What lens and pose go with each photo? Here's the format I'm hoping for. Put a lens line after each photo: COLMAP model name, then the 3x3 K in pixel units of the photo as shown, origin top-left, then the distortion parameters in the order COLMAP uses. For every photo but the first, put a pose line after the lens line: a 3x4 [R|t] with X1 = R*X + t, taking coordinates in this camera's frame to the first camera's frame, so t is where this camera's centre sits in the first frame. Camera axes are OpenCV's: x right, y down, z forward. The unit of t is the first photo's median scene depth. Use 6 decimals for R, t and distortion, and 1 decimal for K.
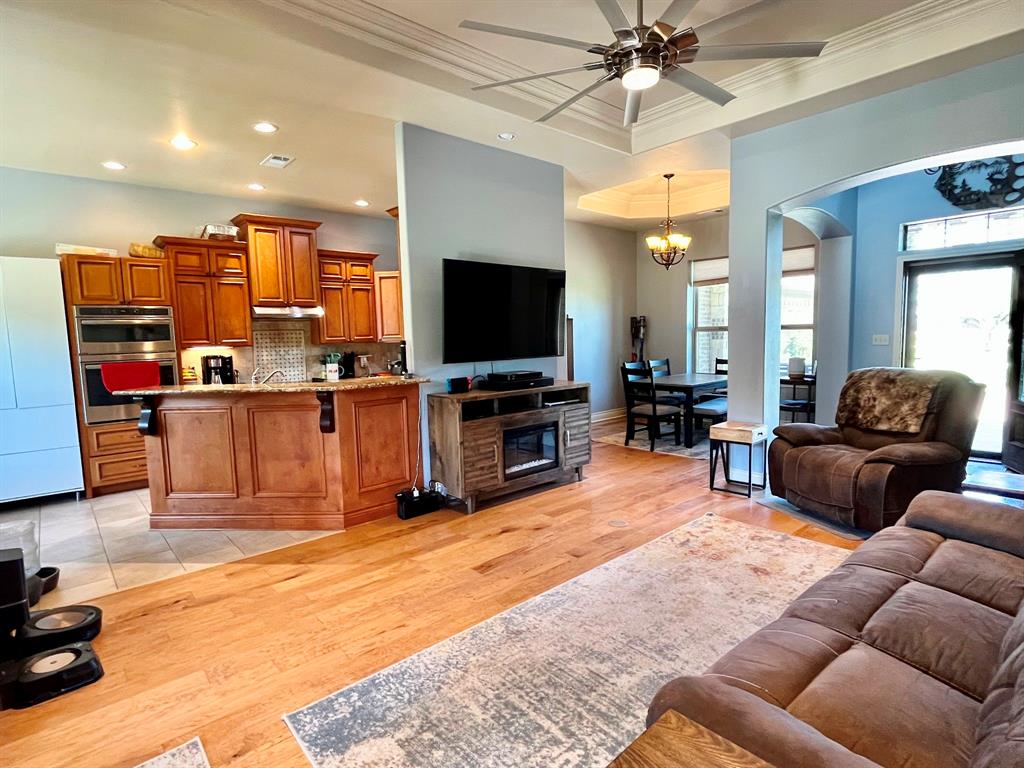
lens RADIAL K [[531.5, 0, 511.7], [0, 531.5, 388.4], [0, 0, 1]] dist [-0.000137, -0.000647]
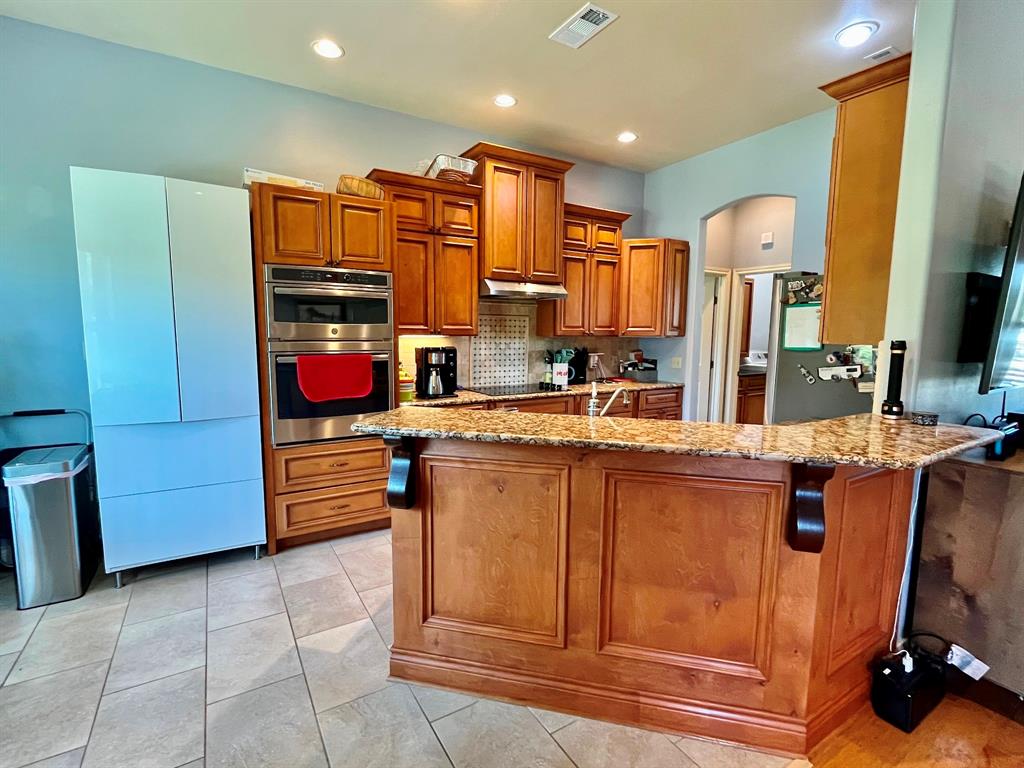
lens RADIAL K [[482.1, 0, 507.9], [0, 482.1, 388.3], [0, 0, 1]] dist [0.001858, -0.000456]
pose [[0.984737, 0.058535, -0.163908, -0.423188], [-0.054878, 0.998135, 0.026757, -0.036173], [0.165169, -0.017353, 0.986113, 0.462176]]
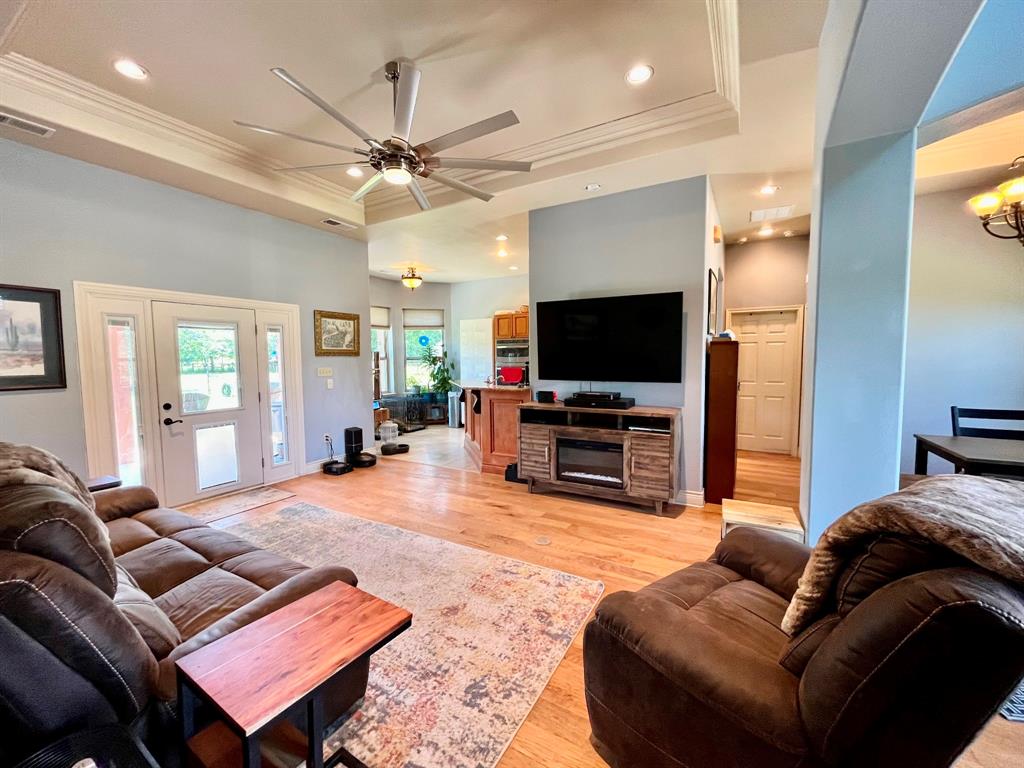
lens RADIAL K [[412.6, 0, 510.0], [0, 412.6, 385.8], [0, 0, 1]] dist [-0.001726, -0.001054]
pose [[0.314619, 0.089023, -0.945034, 0.759078], [-0.094586, 0.993578, 0.062107, -0.079550], [0.944494, 0.069847, 0.321019, 0.535632]]
